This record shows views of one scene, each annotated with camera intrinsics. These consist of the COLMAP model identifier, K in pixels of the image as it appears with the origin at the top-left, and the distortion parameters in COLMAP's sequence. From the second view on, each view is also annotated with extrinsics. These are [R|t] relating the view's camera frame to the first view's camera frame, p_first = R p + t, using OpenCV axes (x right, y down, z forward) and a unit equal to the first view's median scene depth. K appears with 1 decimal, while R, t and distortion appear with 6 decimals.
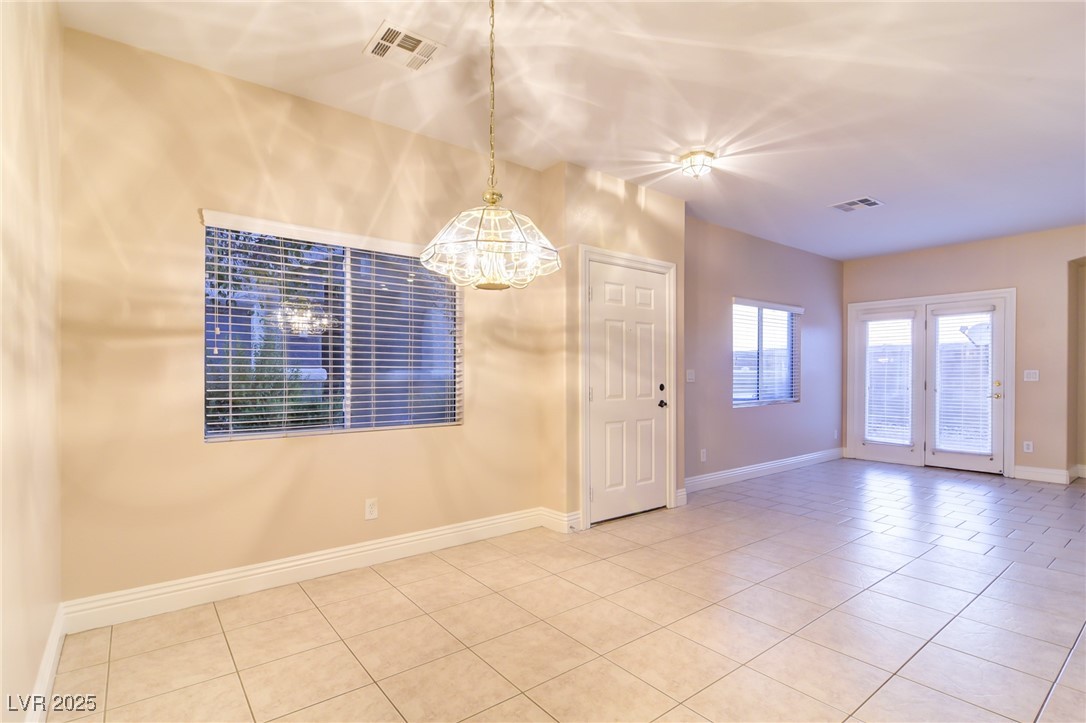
lens RADIAL K [[525.5, 0, 549.6], [0, 525.5, 377.7], [0, 0, 1]] dist [0.005174, -0.000228]
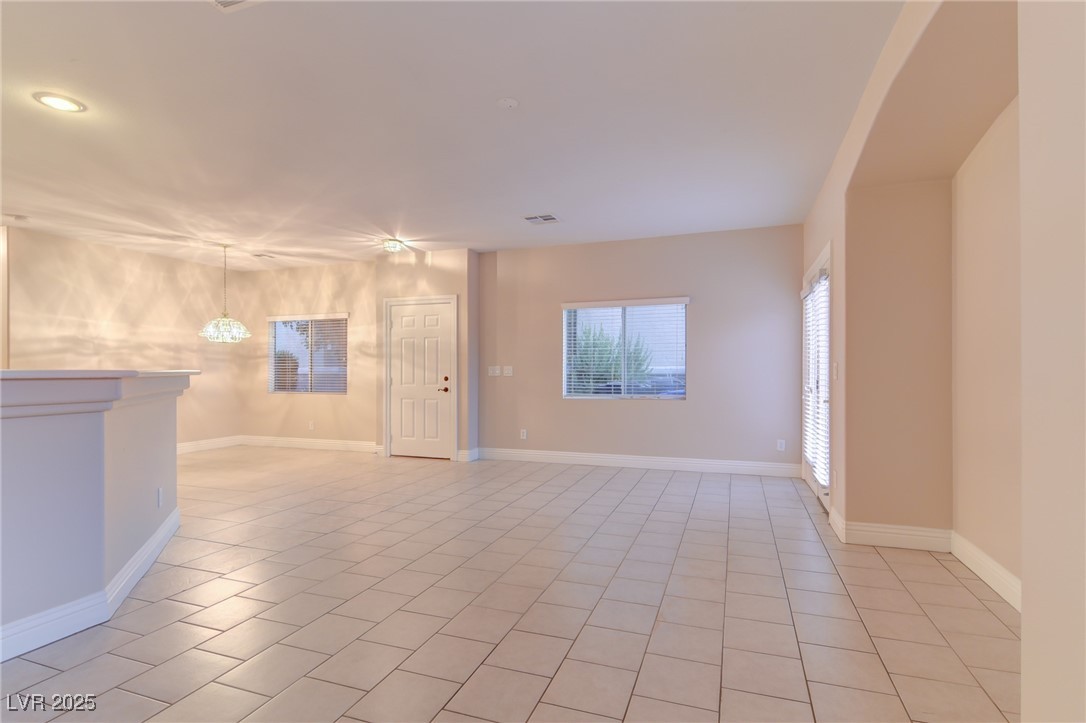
lens RADIAL K [[525.5, 0, 545.2], [0, 525.5, 364.2], [0, 0, 1]] dist [0.005174, -0.000228]
pose [[0.533384, -0.010277, -0.845811, 1.795332], [-0.002507, 0.999903, -0.013730, -0.003738], [0.845869, 0.009444, 0.533306, 0.480714]]
